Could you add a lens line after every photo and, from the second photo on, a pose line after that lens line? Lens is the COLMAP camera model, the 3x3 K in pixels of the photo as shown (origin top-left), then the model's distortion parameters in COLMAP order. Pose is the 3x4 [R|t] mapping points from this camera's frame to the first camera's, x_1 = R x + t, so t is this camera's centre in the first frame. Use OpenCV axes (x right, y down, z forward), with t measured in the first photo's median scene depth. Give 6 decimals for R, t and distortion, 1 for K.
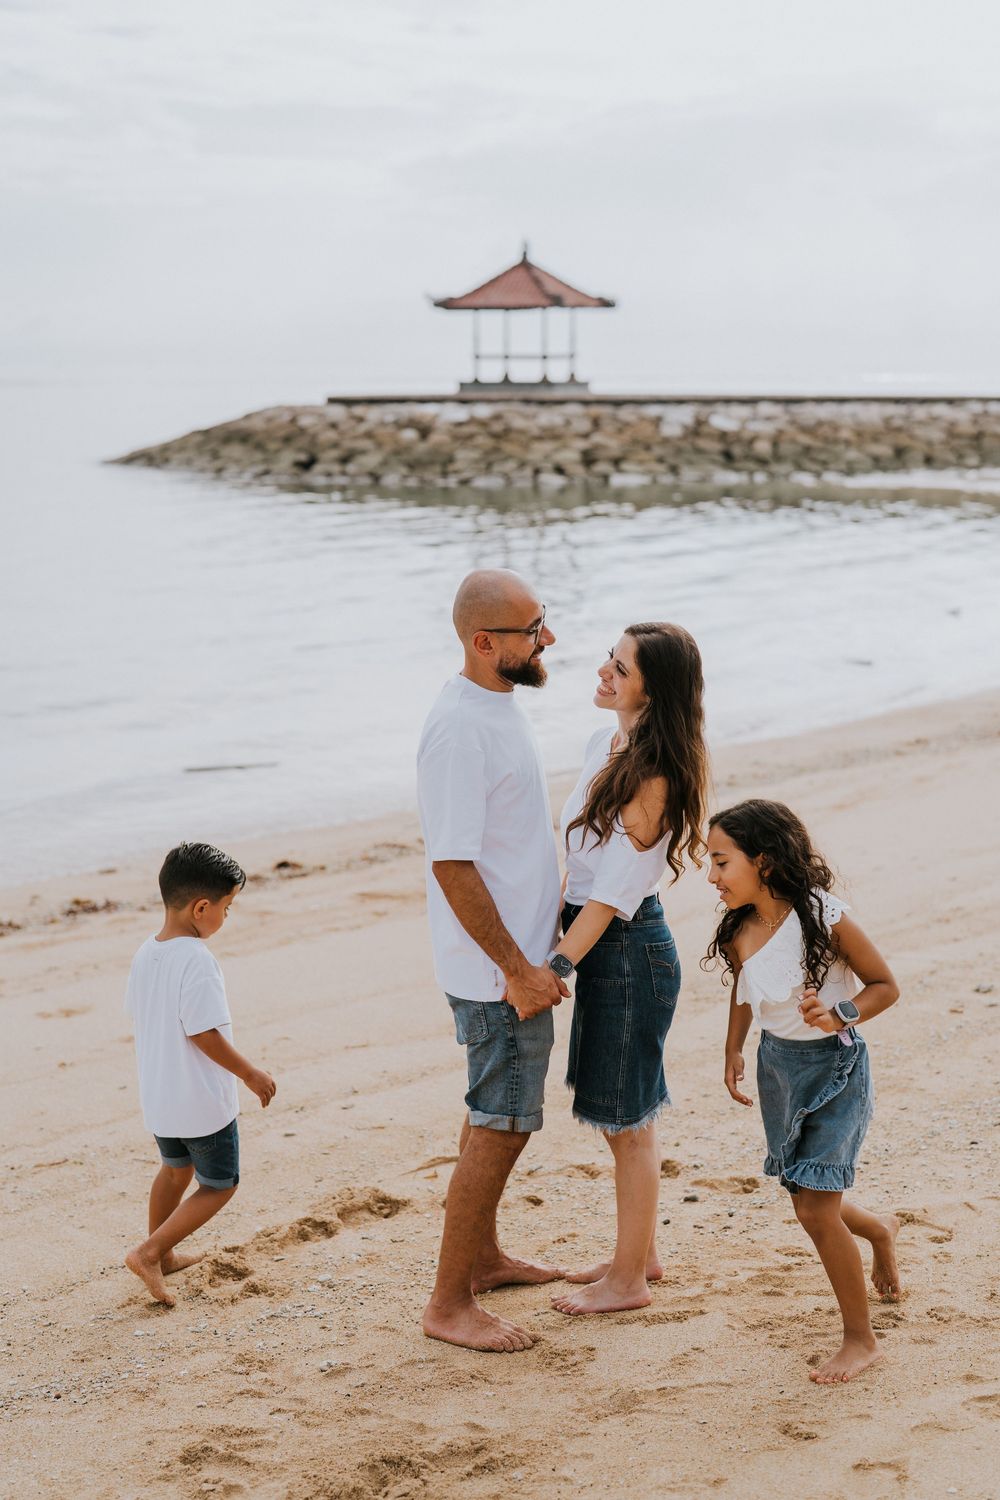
lens RADIAL K [[2184.3, 0, 502.1], [0, 2184.3, 832.4], [0, 0, 1]] dist [0.014147, 0.014075]
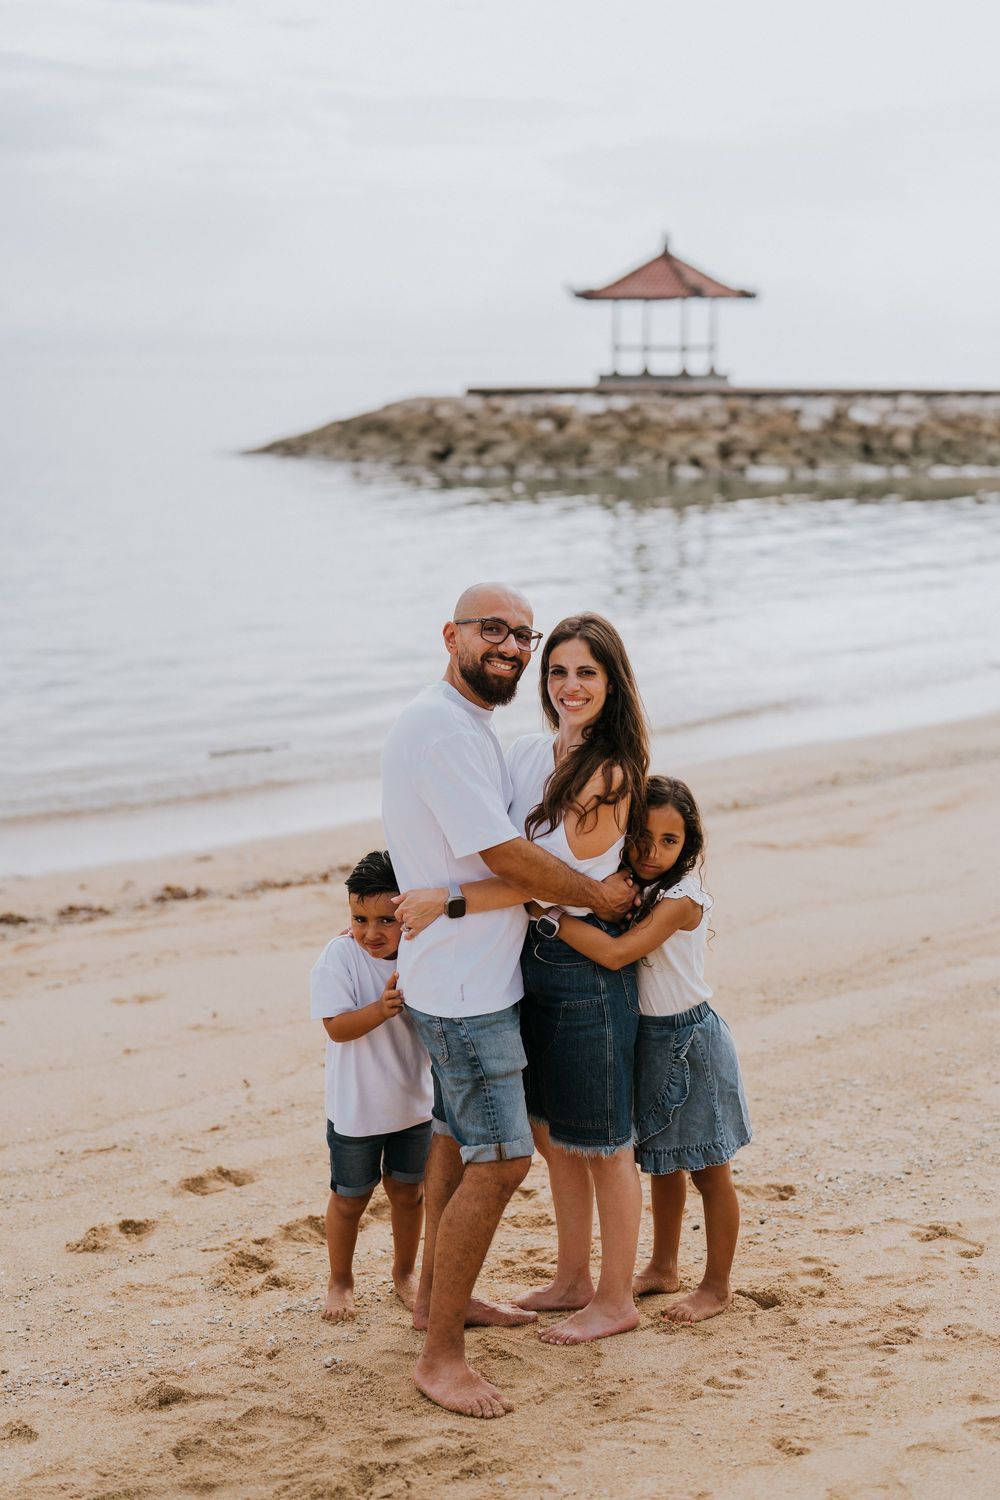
lens RADIAL K [[2184.3, 0, 502.1], [0, 2184.3, 832.4], [0, 0, 1]] dist [0.014147, 0.014075]
pose [[0.997720, 0.019144, -0.064712, 0.024849], [-0.018886, 0.999811, 0.004587, -0.001687], [0.064788, -0.003354, 0.997893, 0.004315]]
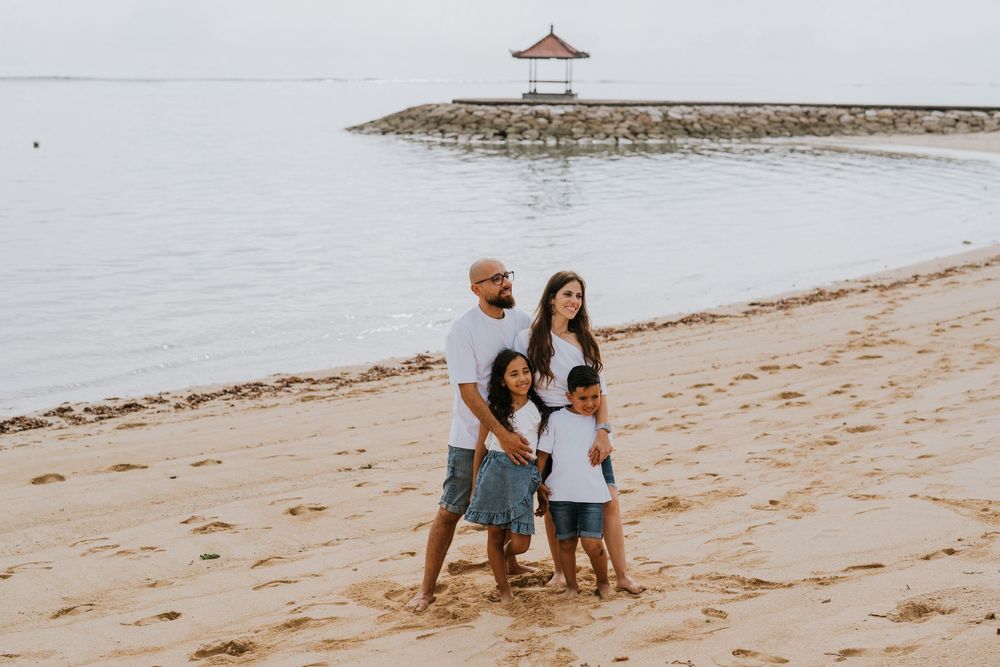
lens RADIAL K [[1390.4, 0, 500.0], [0, 1390.4, 333.5], [0, 0, 1]] dist [0.009669, 0.057278]
pose [[0.959297, -0.038593, 0.279751, -1.931668], [0.044454, 0.998904, -0.014635, 0.150194], [-0.278880, 0.026475, 0.959961, -1.010394]]
